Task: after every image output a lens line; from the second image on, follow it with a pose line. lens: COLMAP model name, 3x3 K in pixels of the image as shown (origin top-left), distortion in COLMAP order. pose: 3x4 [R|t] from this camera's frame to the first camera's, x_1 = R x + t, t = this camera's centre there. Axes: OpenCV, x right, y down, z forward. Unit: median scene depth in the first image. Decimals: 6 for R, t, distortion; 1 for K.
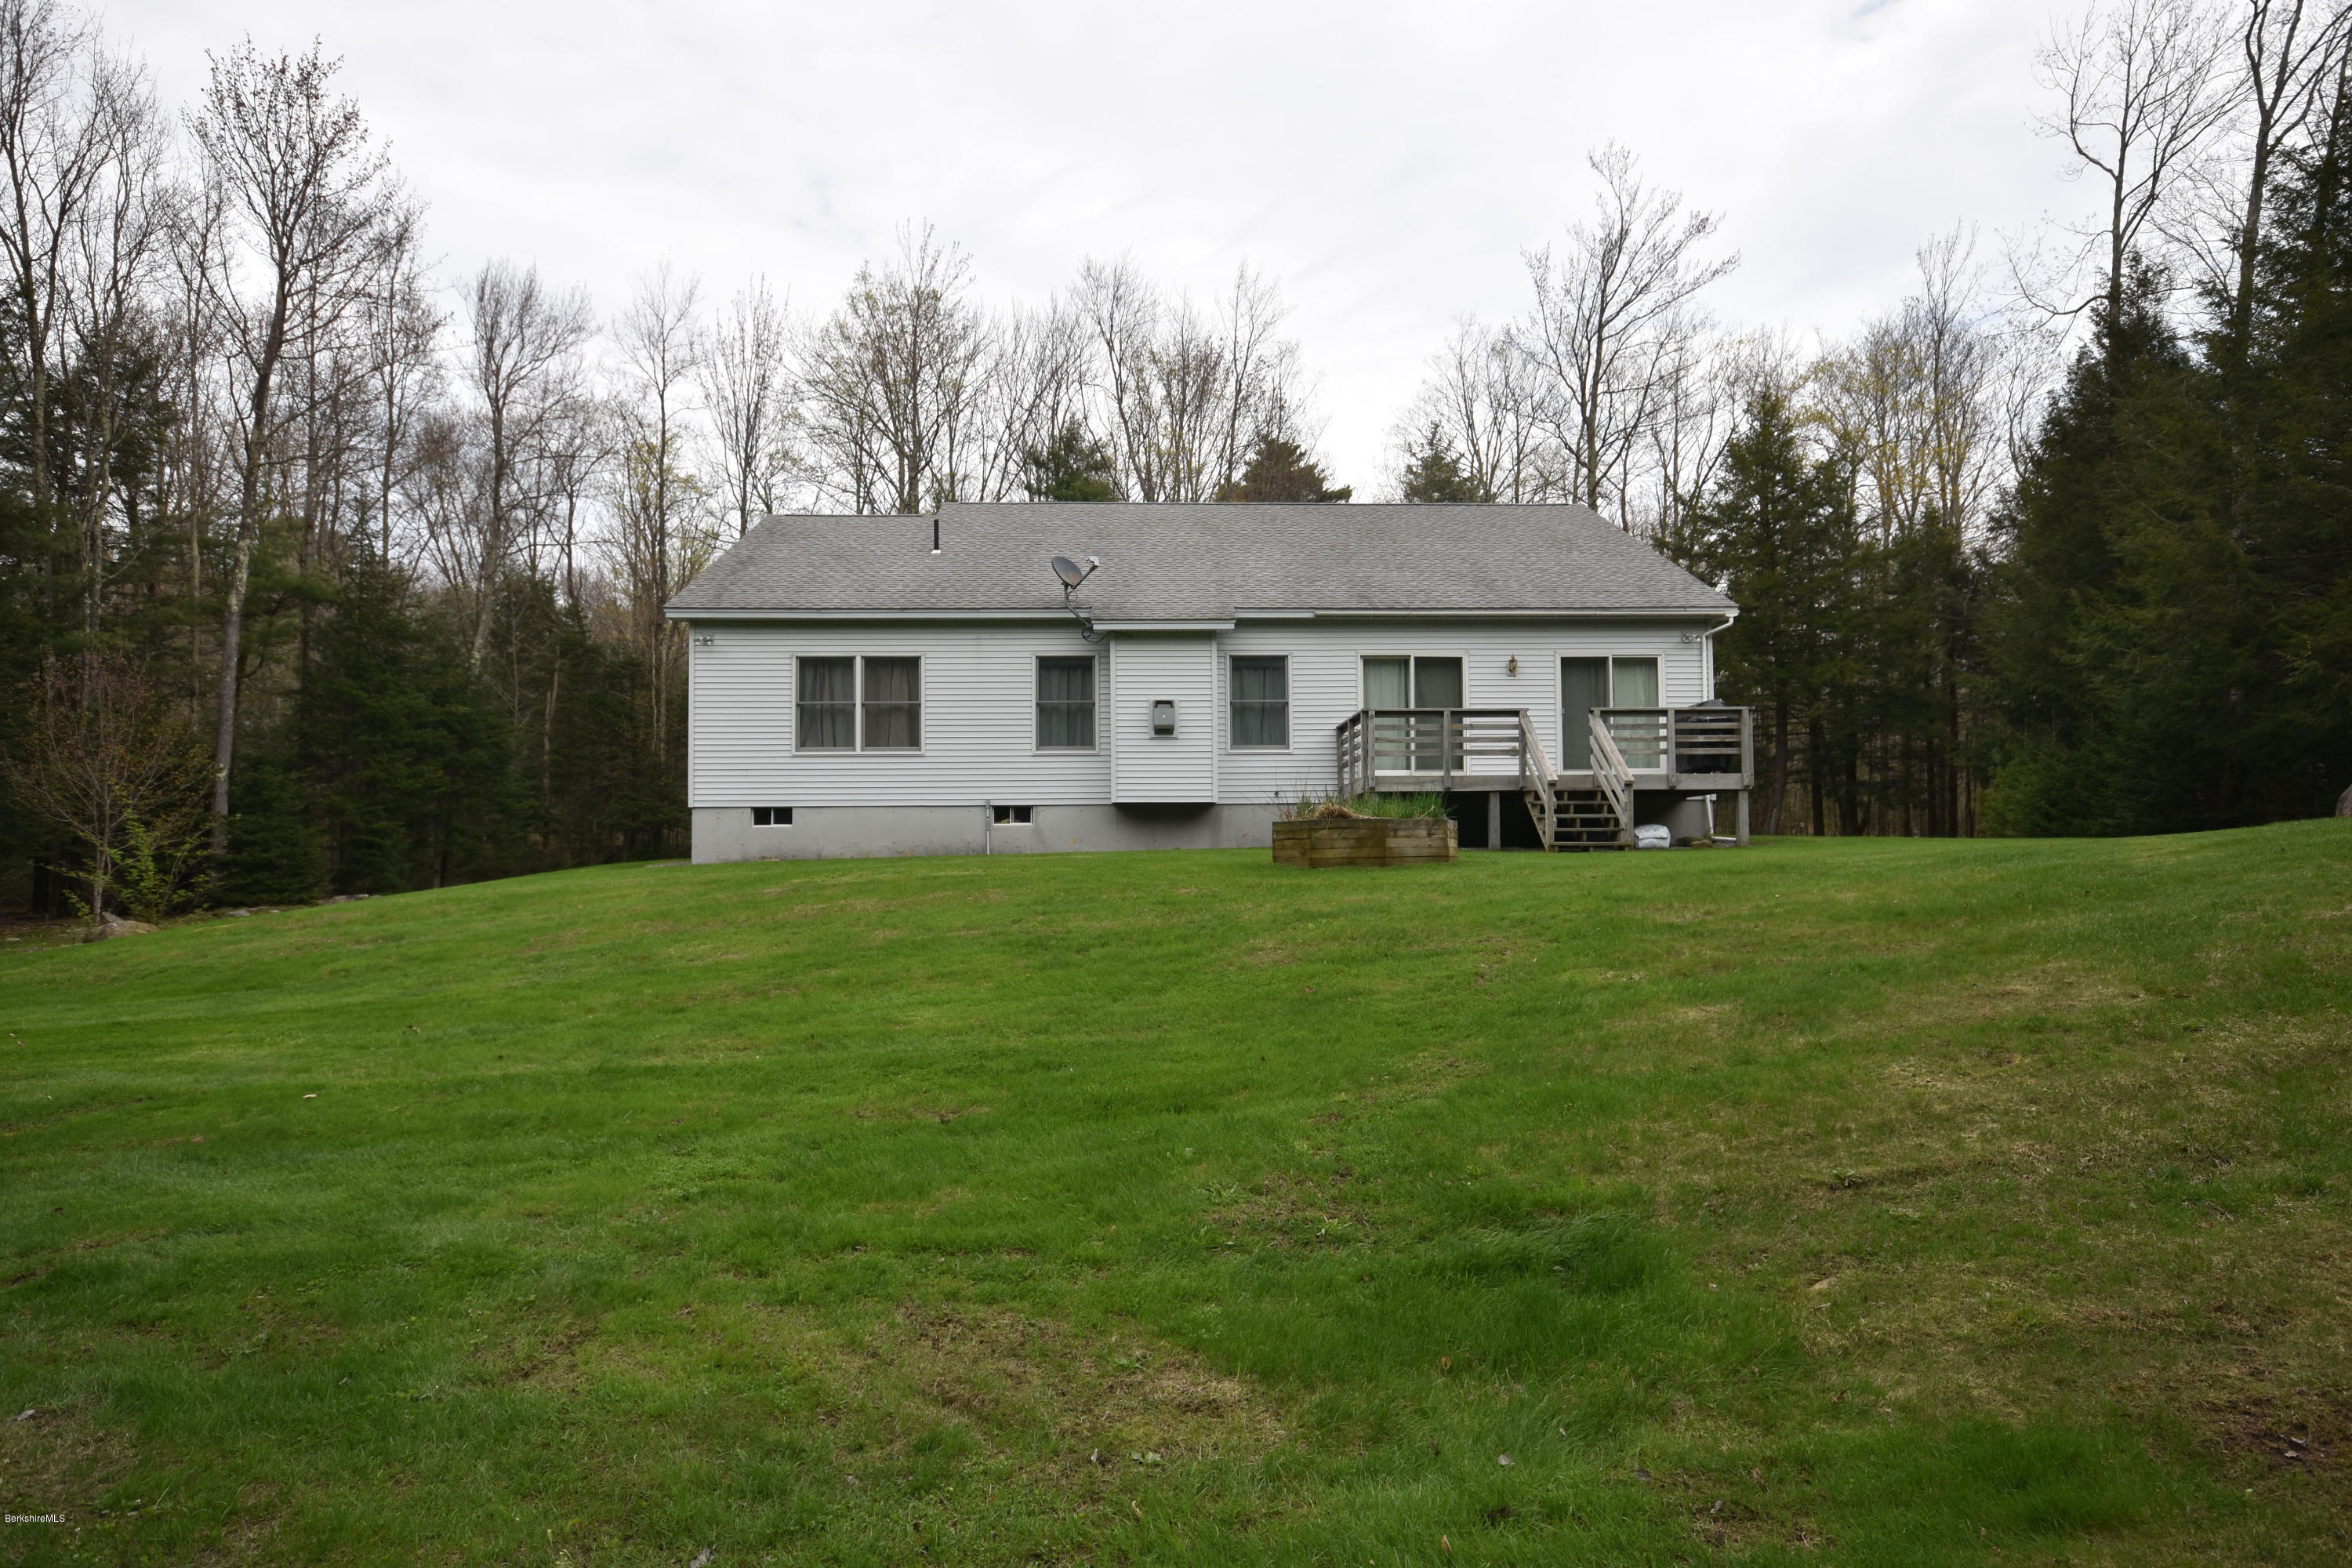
lens RADIAL K [[1331.4, 0, 1176.0], [0, 1331.4, 784.0], [0, 0, 1]] dist [0.017536, 0.000112]
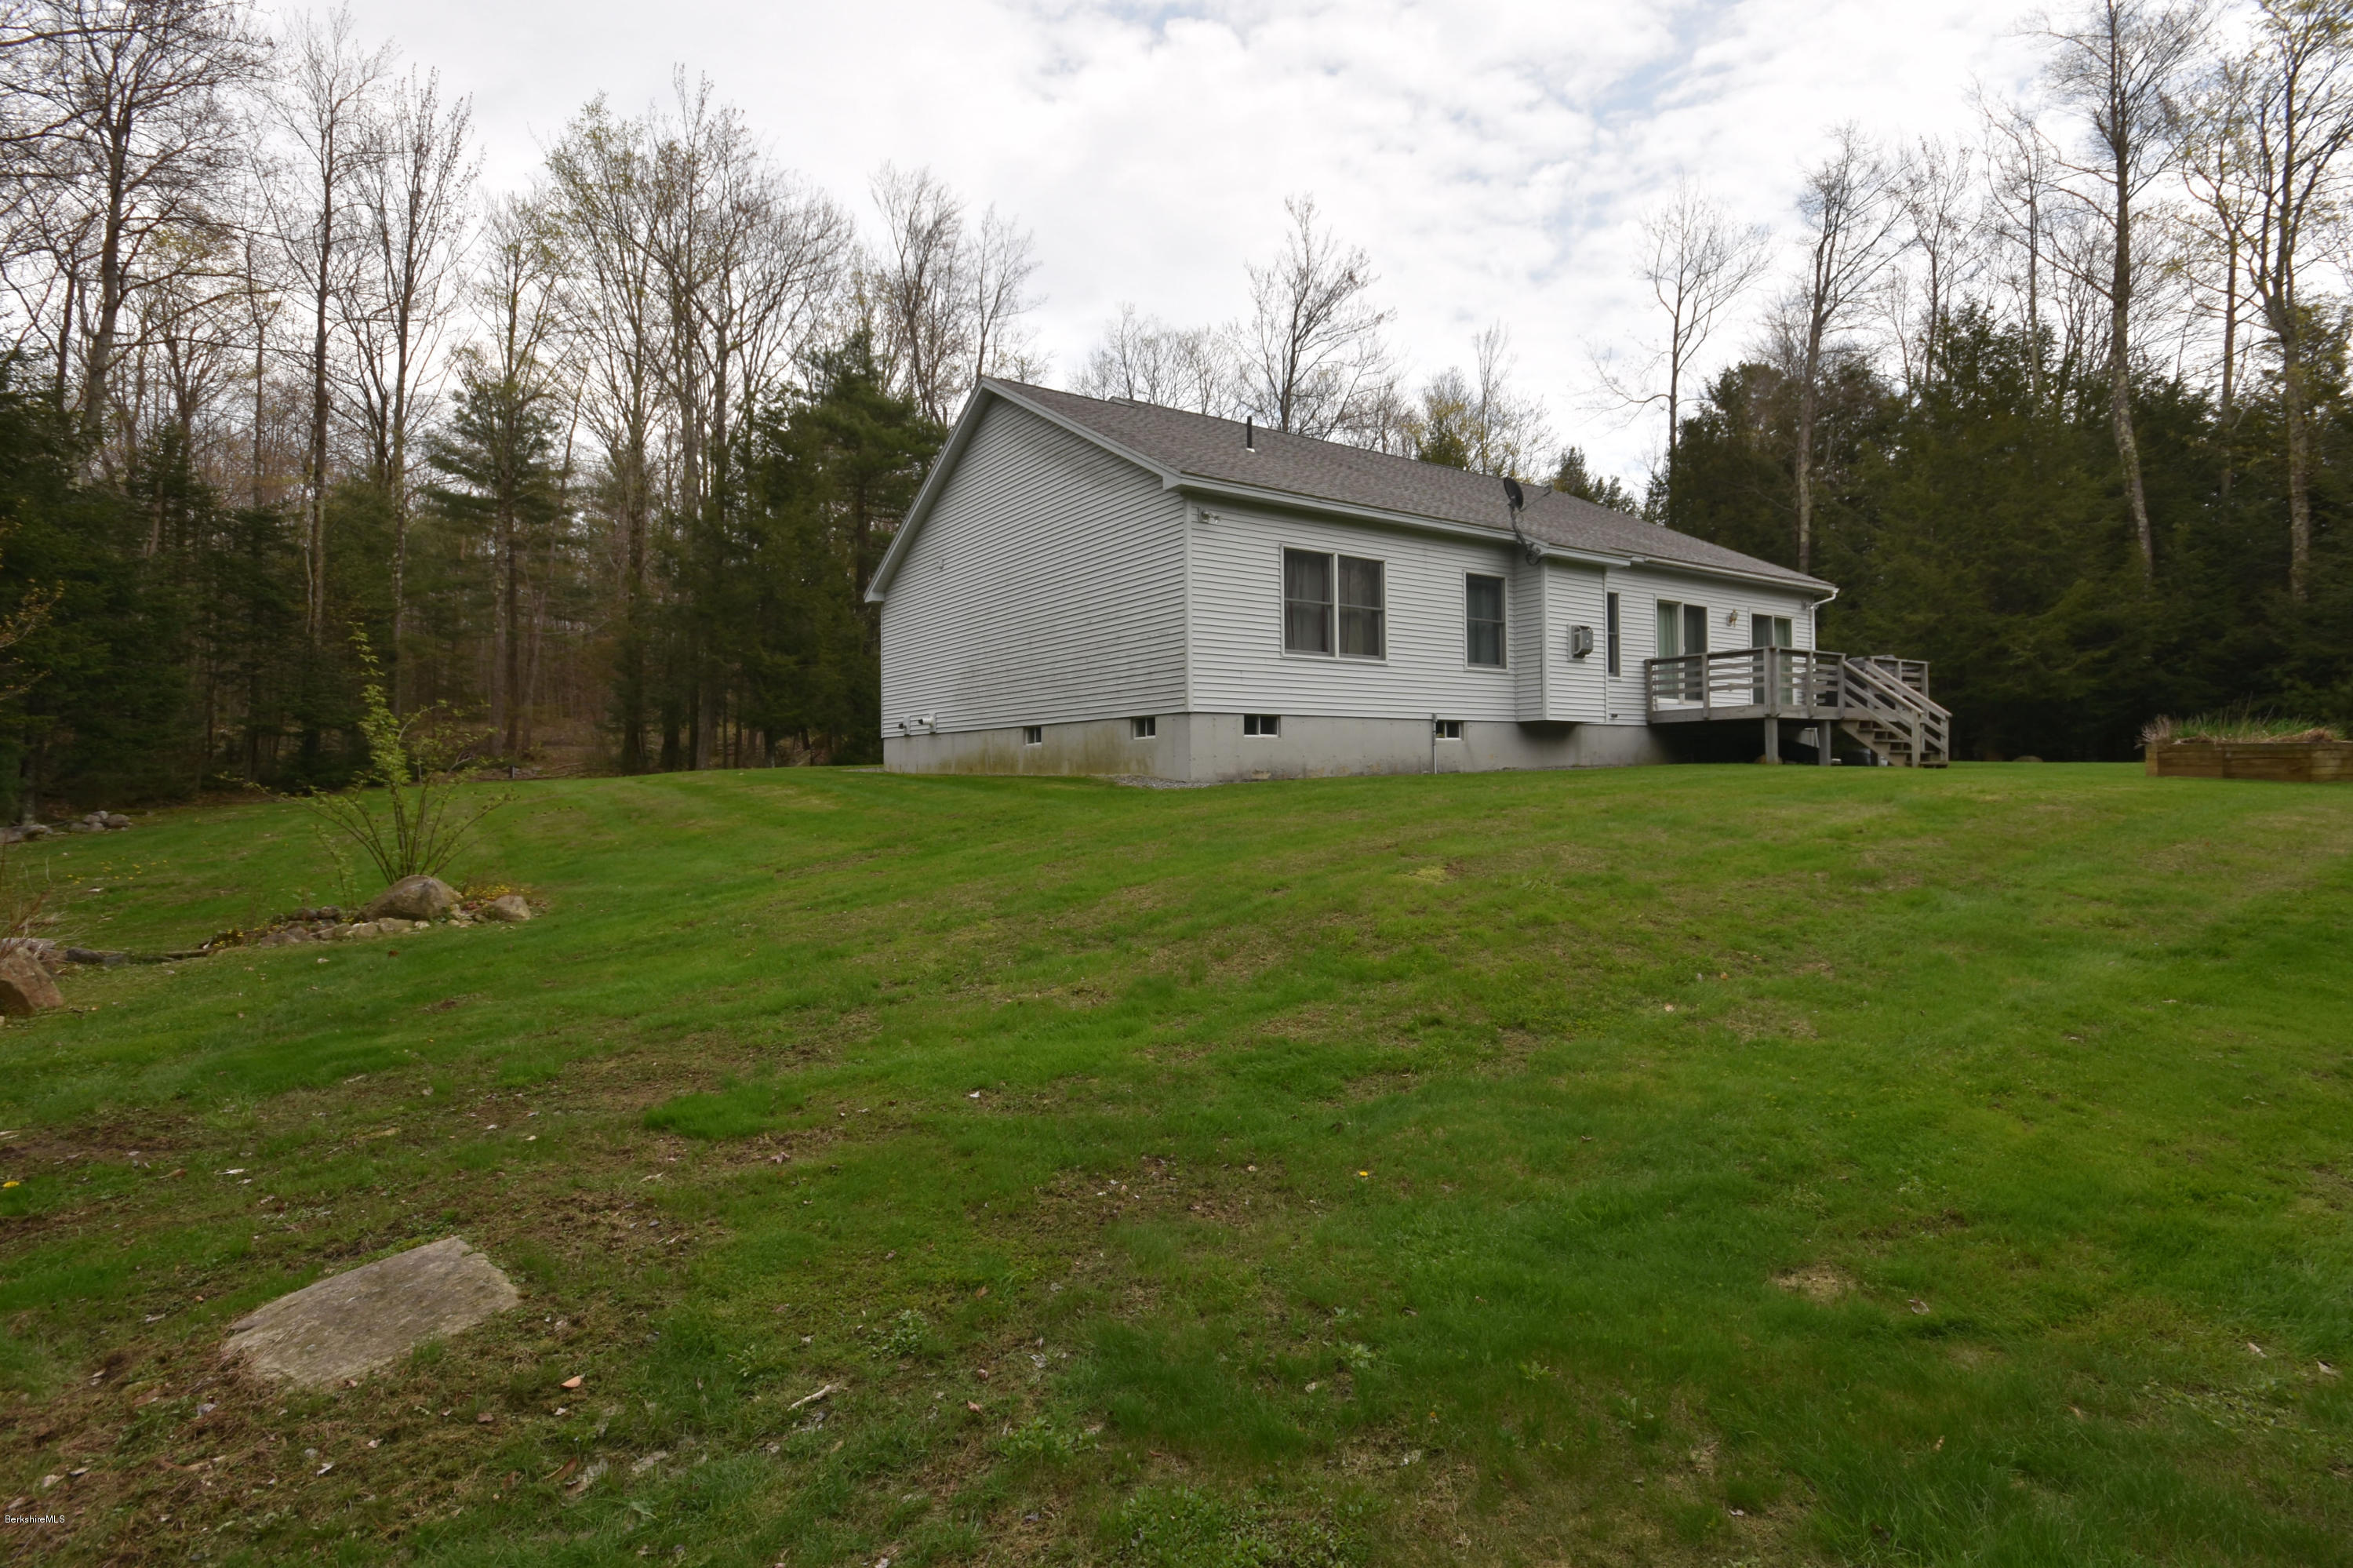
lens RADIAL K [[1094.6, 0, 1169.4], [0, 1094.6, 751.0], [0, 0, 1]] dist [-0.001211, -0.000001]
pose [[0.855970, 0.015433, 0.516794, -0.725951], [-0.039653, 0.998570, 0.035857, 0.017607], [-0.515502, -0.051185, 0.855358, 0.403664]]
